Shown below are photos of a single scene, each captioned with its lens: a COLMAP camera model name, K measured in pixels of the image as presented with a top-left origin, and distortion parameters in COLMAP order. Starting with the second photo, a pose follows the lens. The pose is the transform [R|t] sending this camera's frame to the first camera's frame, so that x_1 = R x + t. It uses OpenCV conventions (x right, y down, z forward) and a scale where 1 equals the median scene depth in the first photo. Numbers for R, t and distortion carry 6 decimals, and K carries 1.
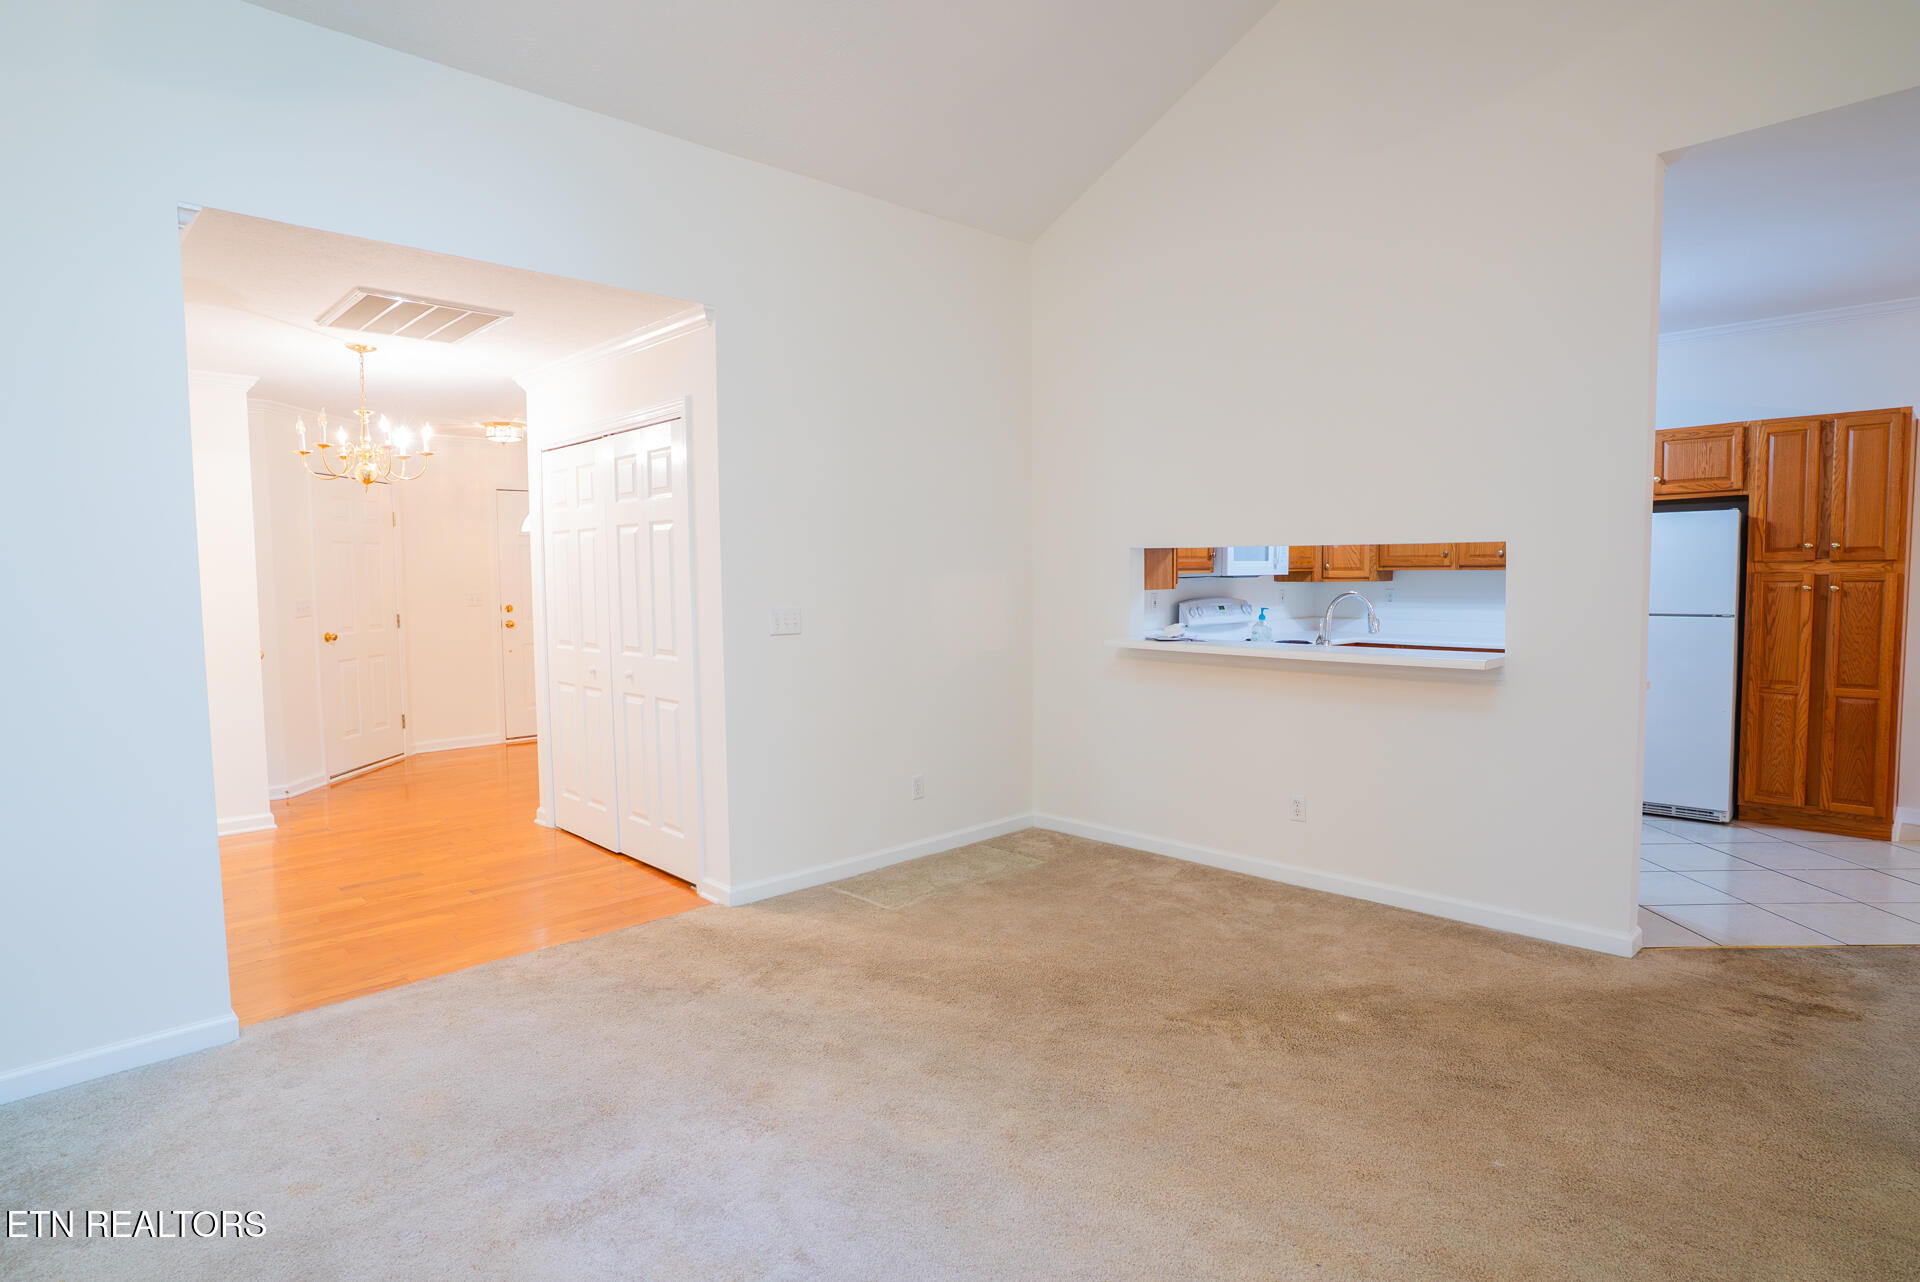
lens RADIAL K [[1013.4, 0, 960.0], [0, 1013.4, 641.0], [0, 0, 1]] dist [-0.002618, -0.000741]
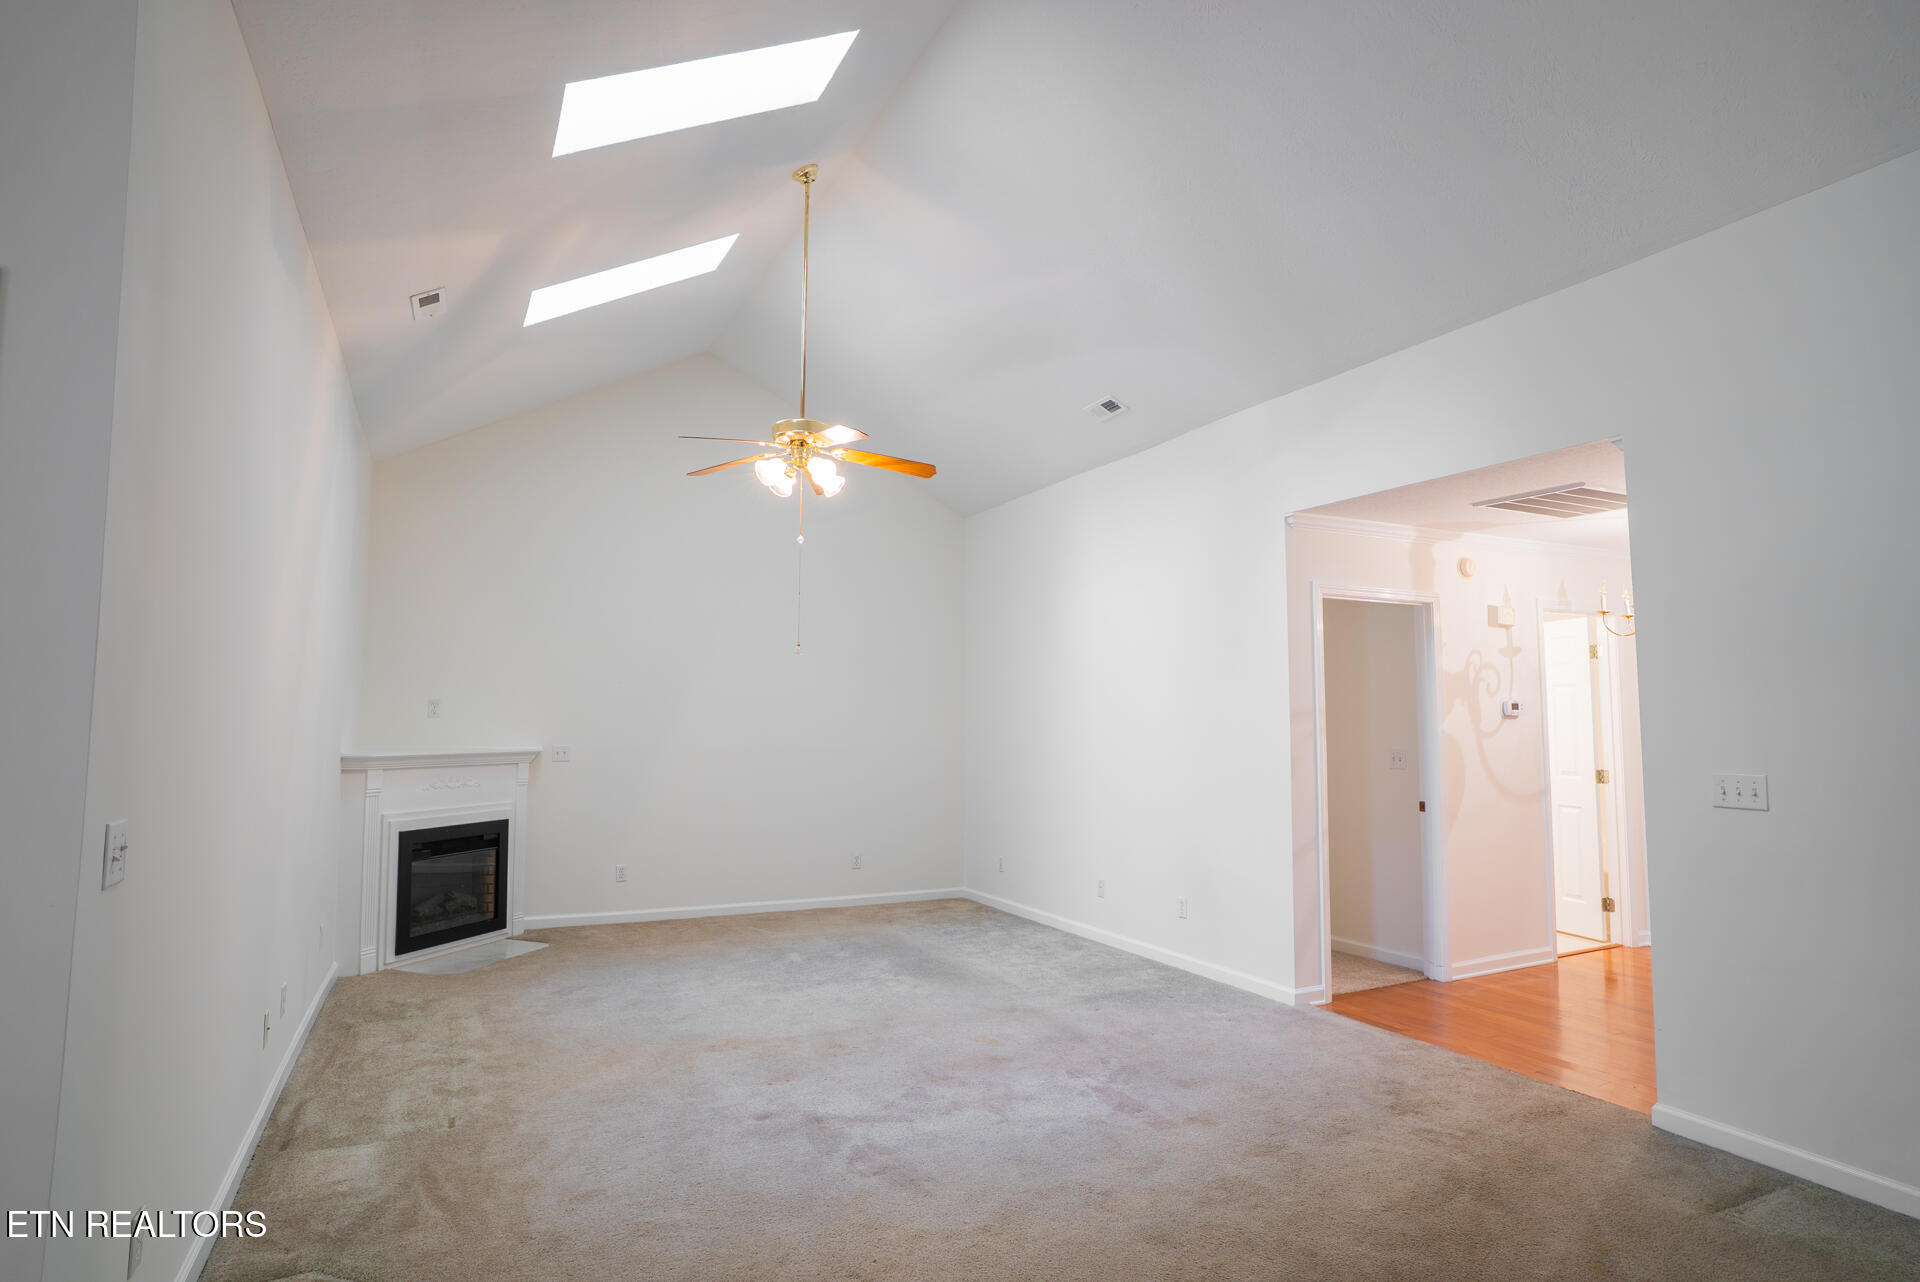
lens RADIAL K [[1013.4, 0, 960.0], [0, 1013.4, 641.0], [0, 0, 1]] dist [-0.002618, -0.000741]
pose [[-0.292479, -0.063192, -0.954182, 0.906814], [-0.059415, 0.997087, -0.047822, -0.076023], [0.954425, 0.042706, -0.295381, 0.803128]]
